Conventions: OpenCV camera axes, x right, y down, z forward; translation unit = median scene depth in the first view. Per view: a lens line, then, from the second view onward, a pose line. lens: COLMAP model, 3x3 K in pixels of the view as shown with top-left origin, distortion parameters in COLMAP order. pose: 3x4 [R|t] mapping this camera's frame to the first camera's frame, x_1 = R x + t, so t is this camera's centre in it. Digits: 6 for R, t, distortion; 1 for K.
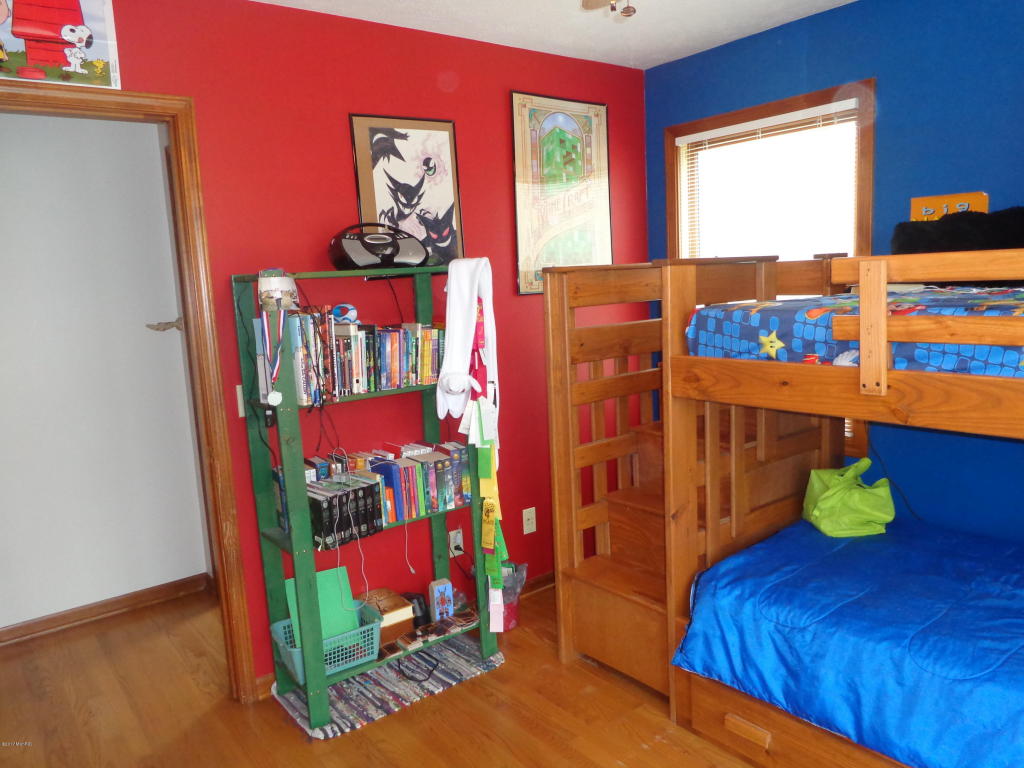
lens RADIAL K [[758.9, 0, 511.9], [0, 758.9, 383.0], [0, 0, 1]] dist [-0.009569, -0.002783]
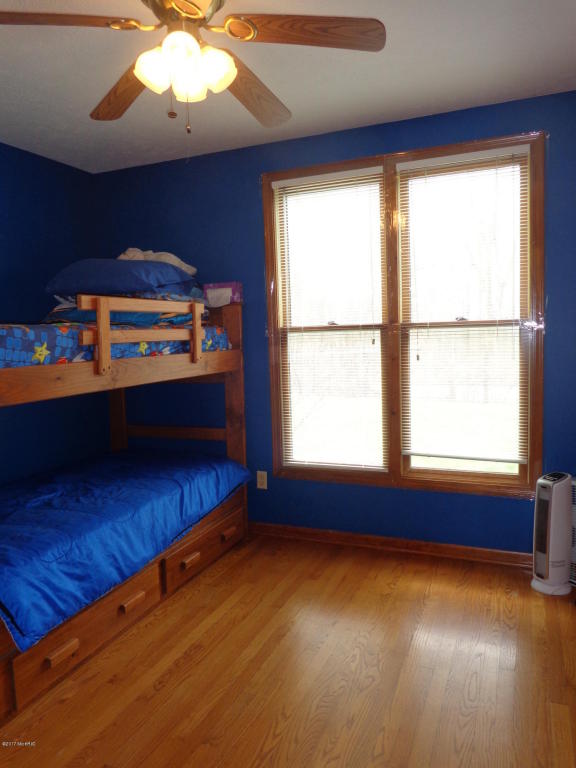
lens RADIAL K [[569.1, 0, 287.8], [0, 569.1, 384.5], [0, 0, 1]] dist [-0.009569, -0.002783]
pose [[-0.484331, -0.012407, 0.874797, -0.768300], [0.176897, 0.977858, 0.111807, -0.030887], [-0.856814, 0.208900, -0.471412, 1.105960]]
